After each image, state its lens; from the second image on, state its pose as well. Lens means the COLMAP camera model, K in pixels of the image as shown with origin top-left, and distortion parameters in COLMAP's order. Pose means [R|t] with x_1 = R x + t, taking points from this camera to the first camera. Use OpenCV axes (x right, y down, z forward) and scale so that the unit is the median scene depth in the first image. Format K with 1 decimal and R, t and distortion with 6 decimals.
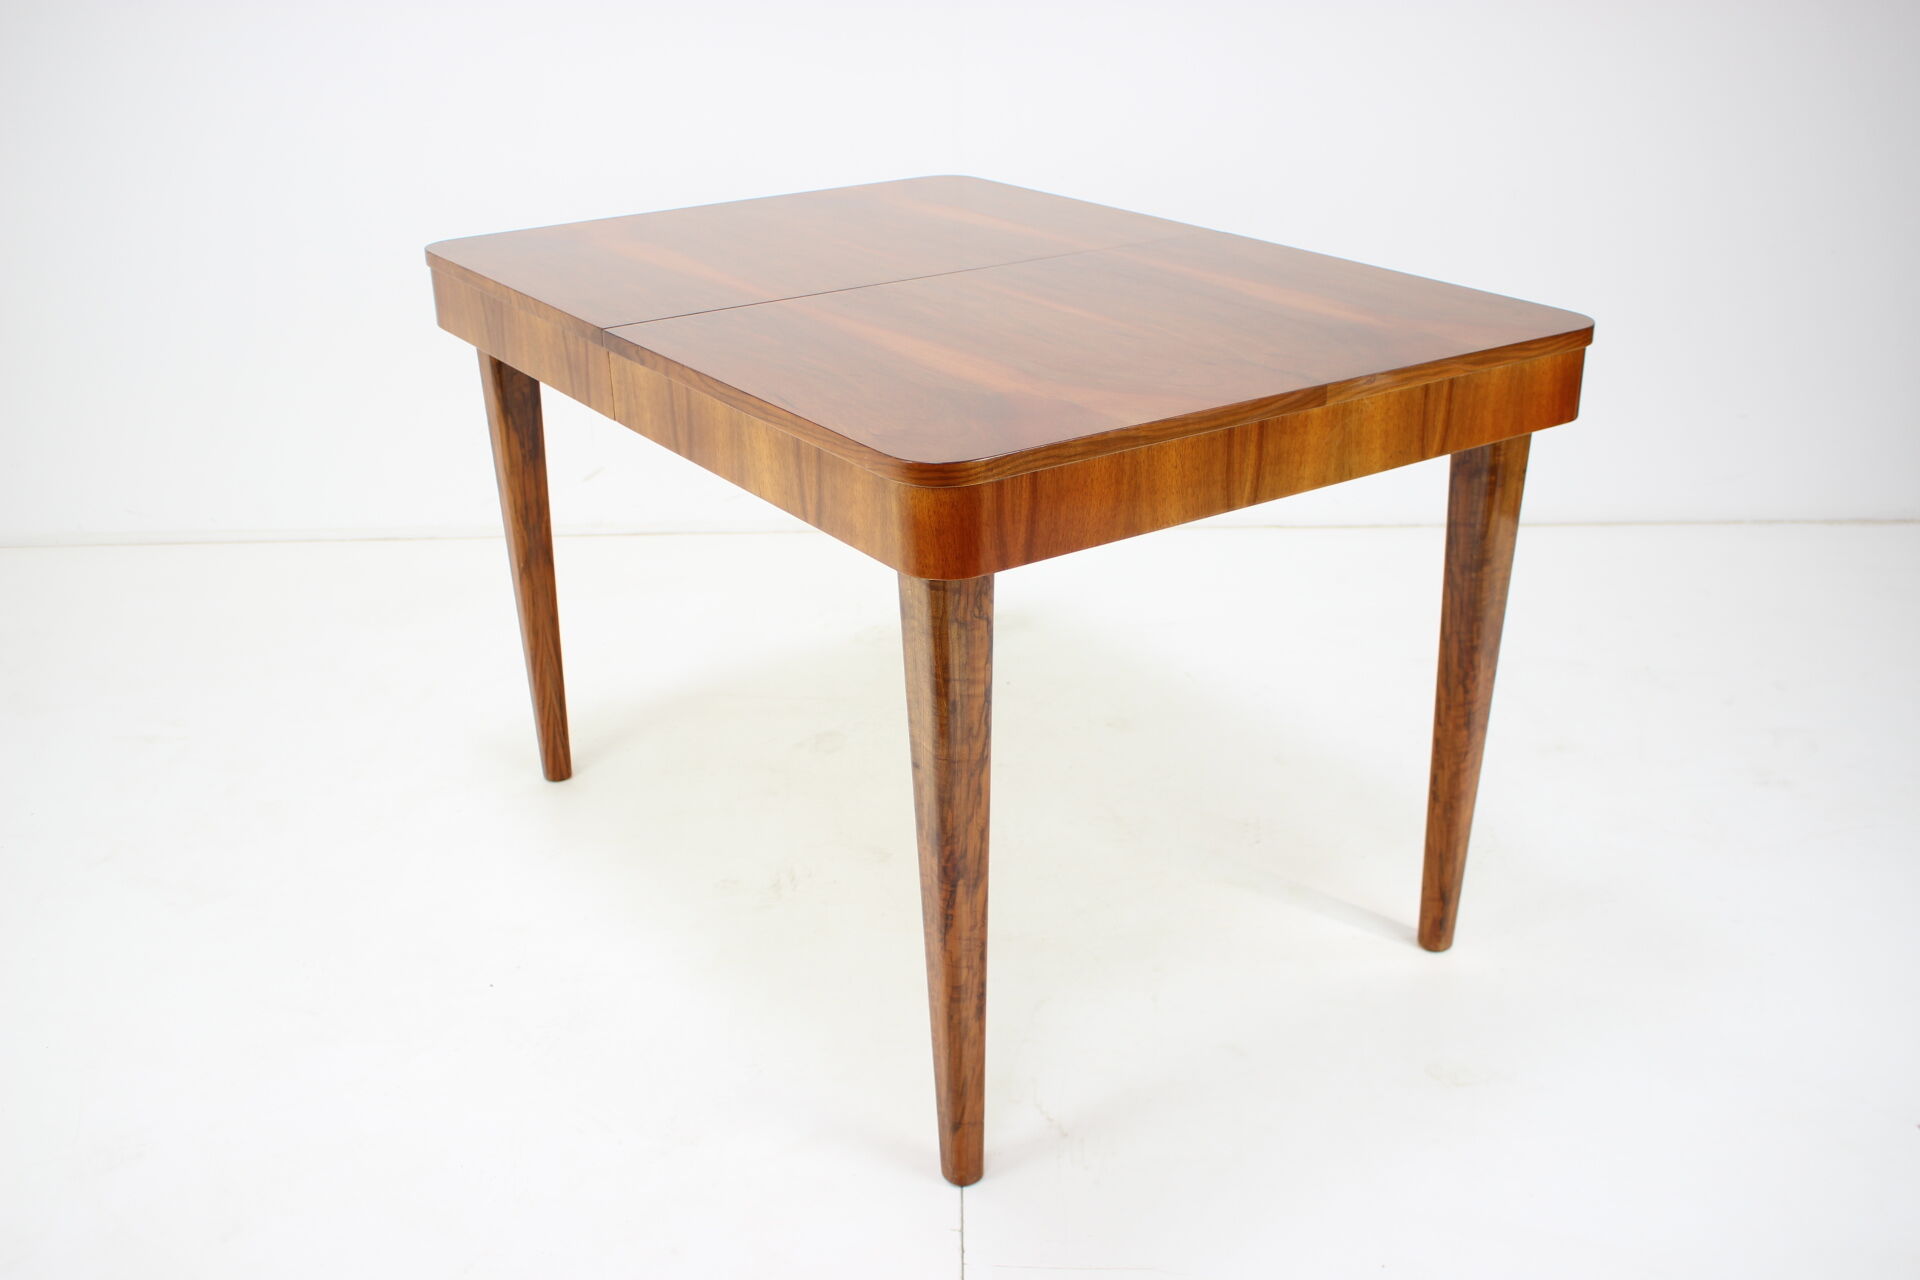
lens RADIAL K [[1913.9, 0, 964.0], [0, 1913.9, 637.3], [0, 0, 1]] dist [-0.019727, 0.000000]
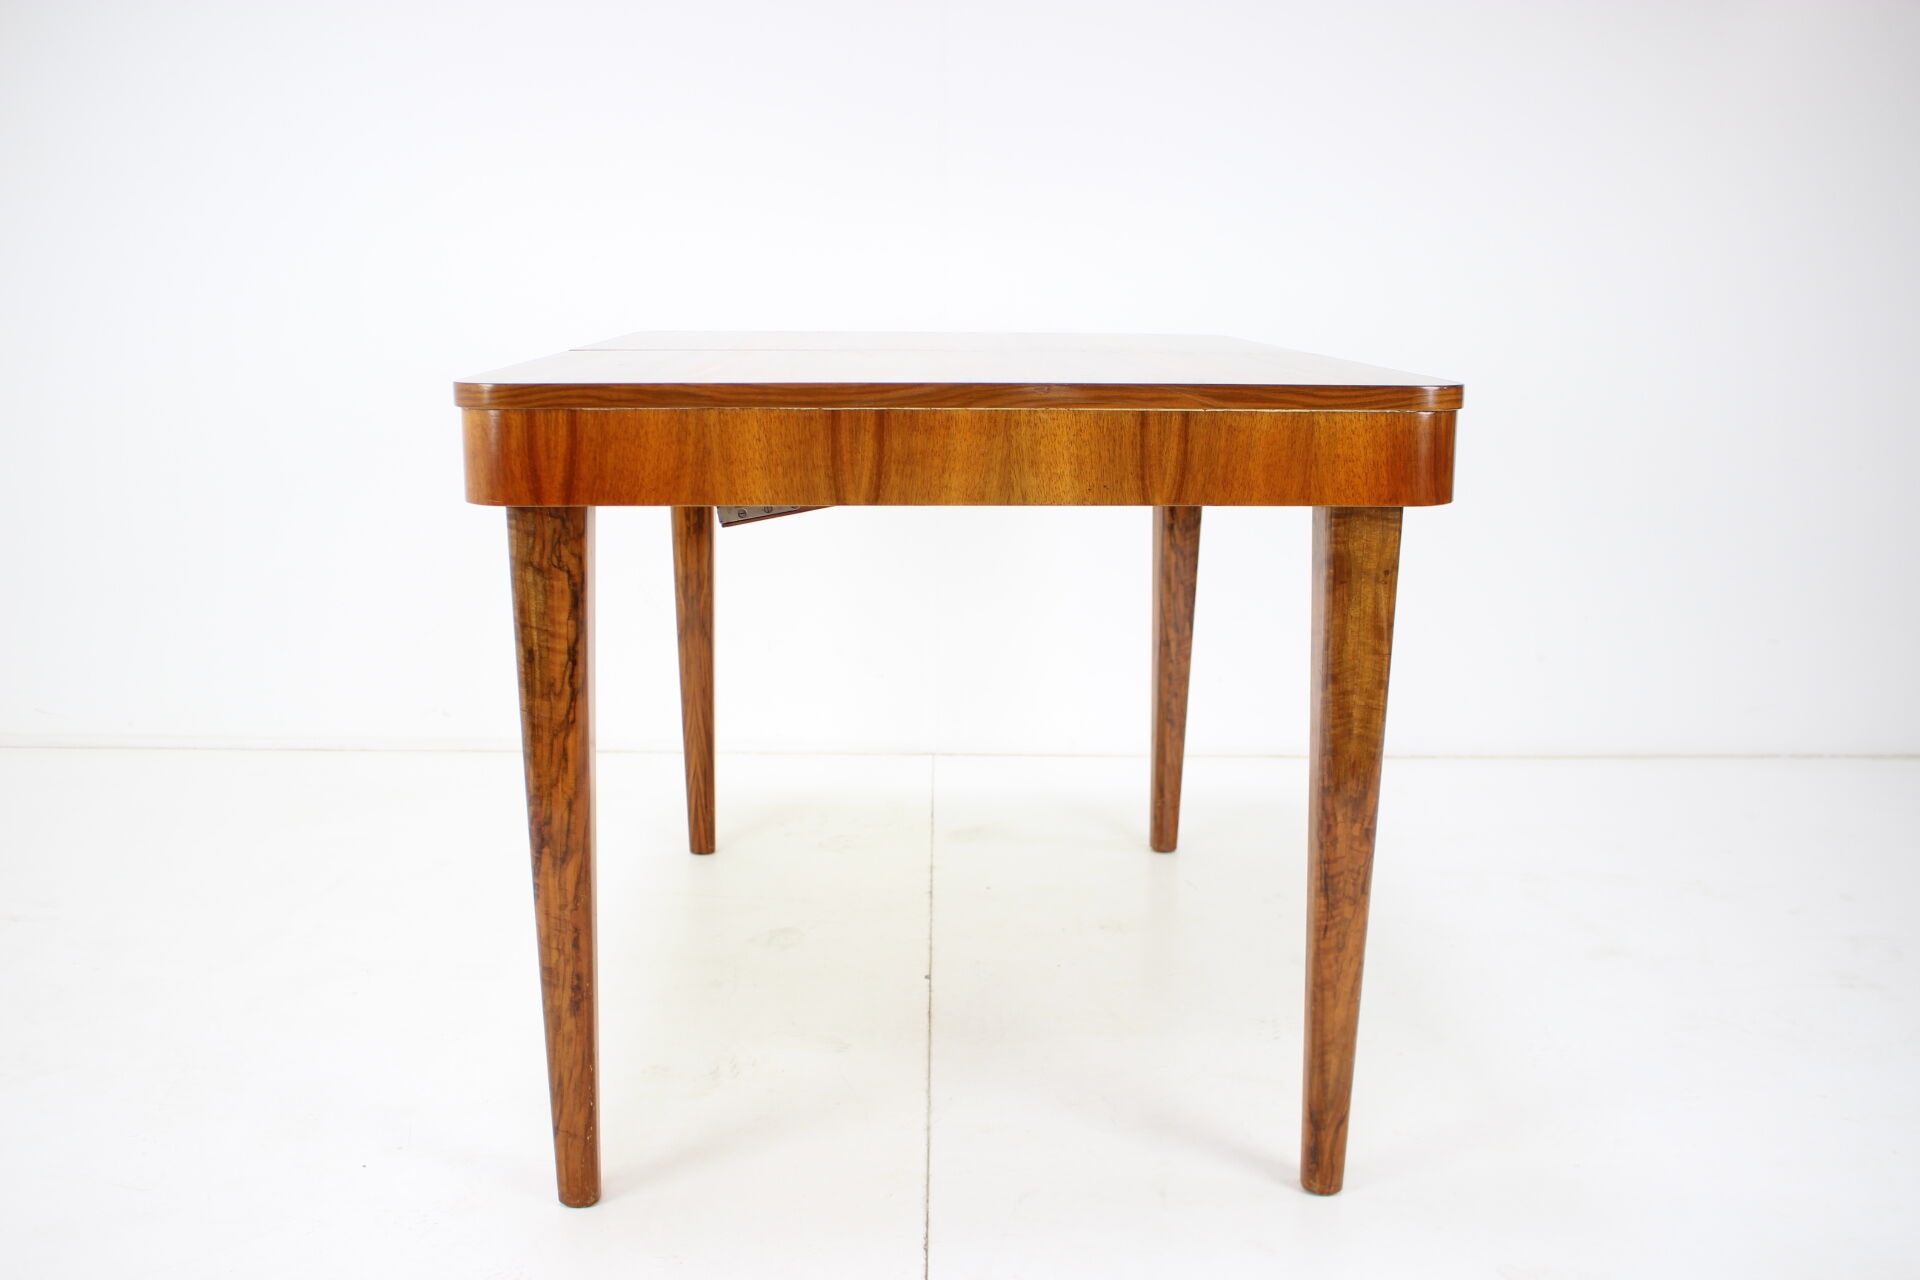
lens RADIAL K [[1913.9, 0, 961.7], [0, 1913.9, 648.7], [0, 0, 1]] dist [-0.019727, 0.000000]
pose [[0.827560, 0.132938, -0.545409, 0.697655], [-0.225663, 0.968381, -0.106369, 0.085209], [0.514023, 0.211106, 0.831393, 0.283184]]
